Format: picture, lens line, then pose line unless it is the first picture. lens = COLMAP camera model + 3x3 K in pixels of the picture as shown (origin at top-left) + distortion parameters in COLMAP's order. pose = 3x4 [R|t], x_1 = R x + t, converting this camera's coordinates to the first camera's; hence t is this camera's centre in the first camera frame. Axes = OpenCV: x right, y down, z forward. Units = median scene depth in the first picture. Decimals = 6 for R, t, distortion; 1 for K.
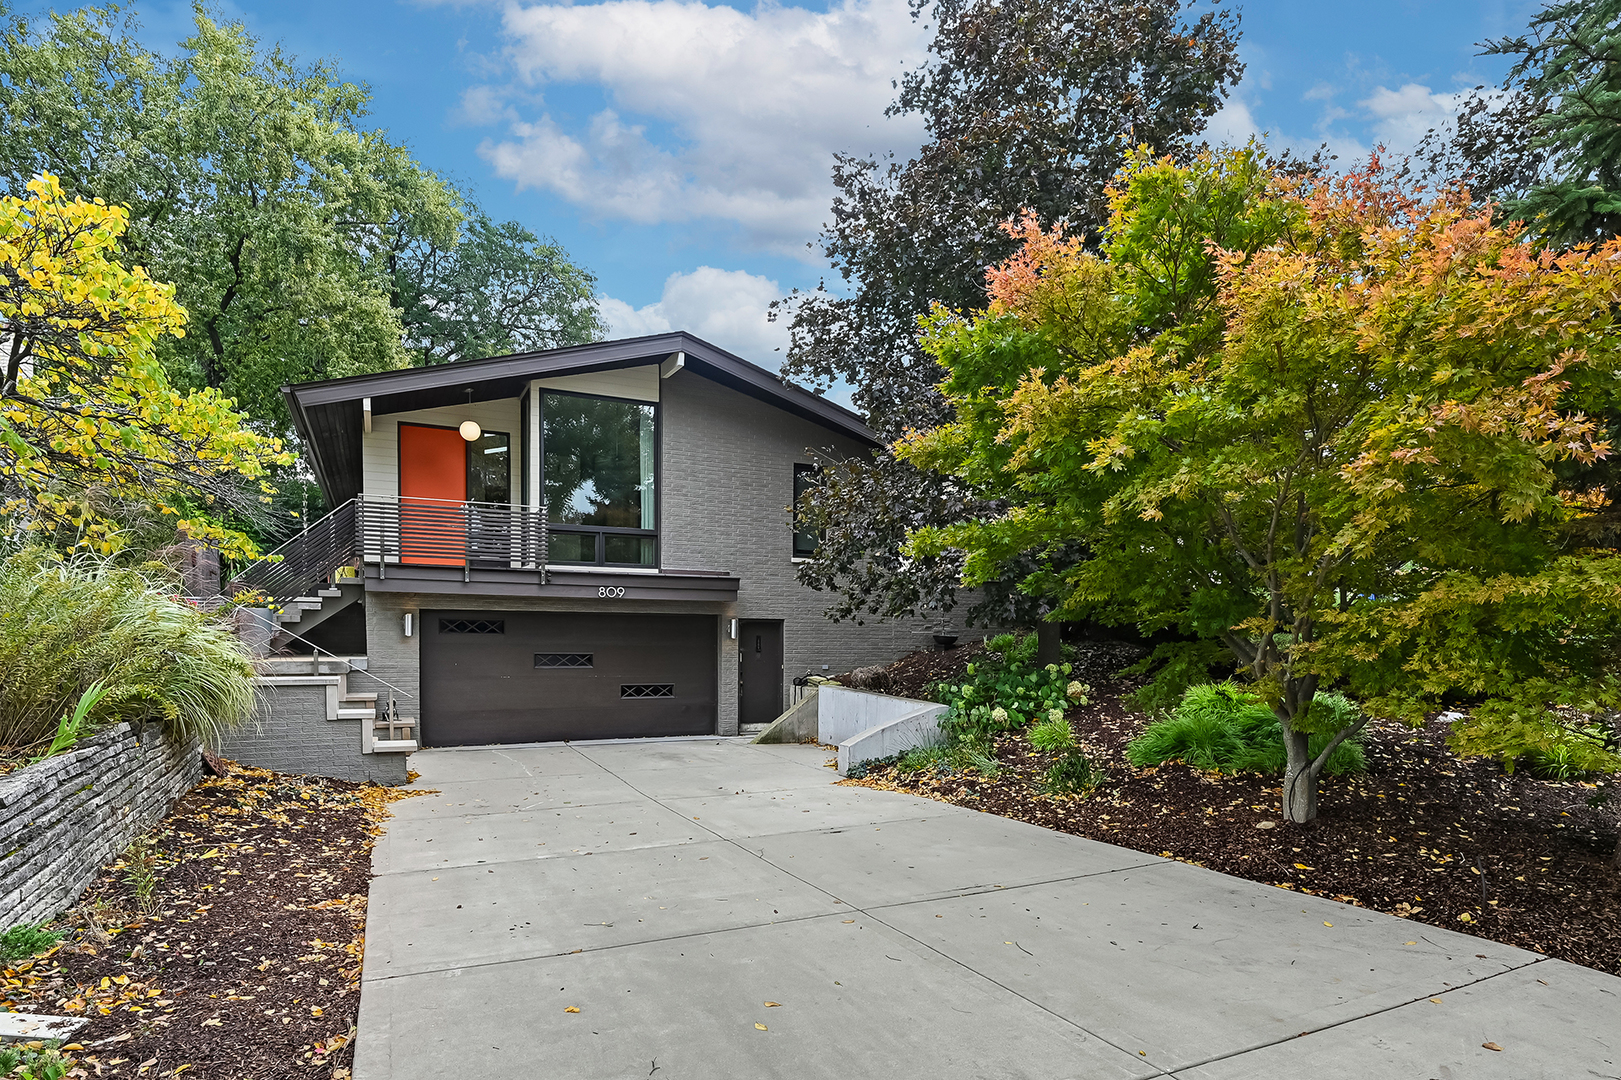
lens RADIAL K [[852.2, 0, 808.2], [0, 852.2, 571.3], [0, 0, 1]] dist [-0.004281, -0.000853]
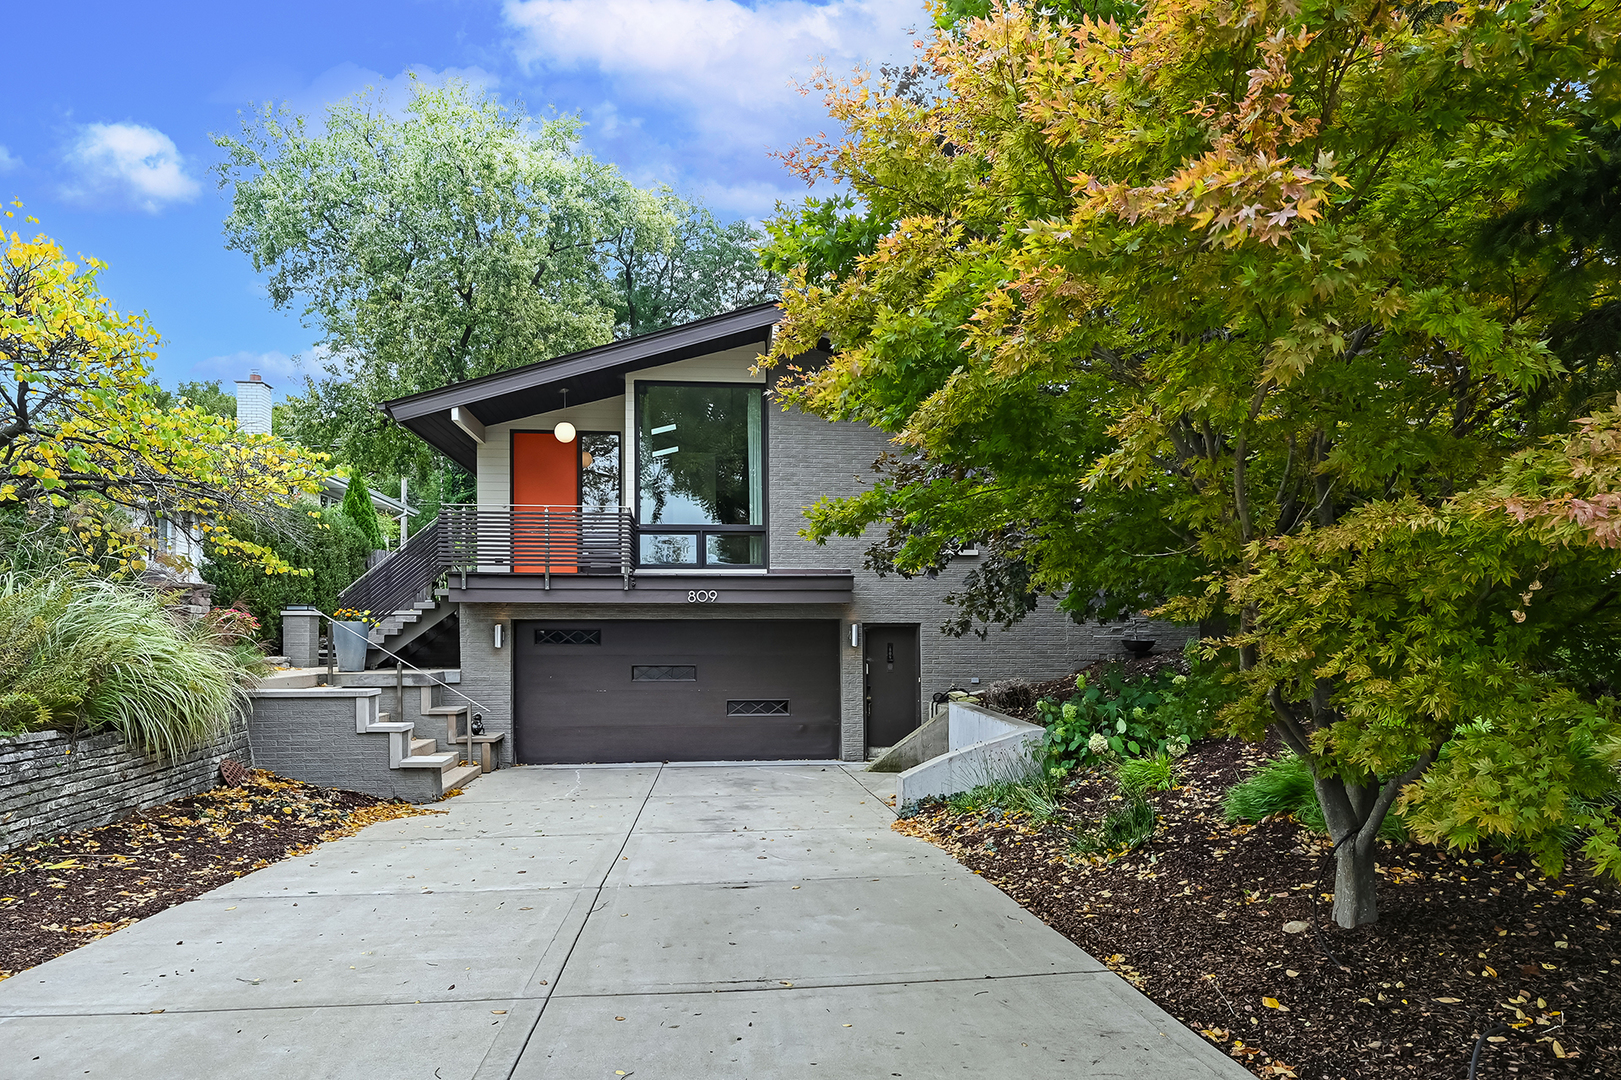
lens RADIAL K [[937.5, 0, 810.5], [0, 937.5, 540.0], [0, 0, 1]] dist [-0.003487, -0.001396]
pose [[0.941356, -0.050692, -0.333585, 0.235061], [0.037618, 0.998254, -0.045539, 0.016268], [0.335311, 0.030320, 0.941620, 0.115972]]
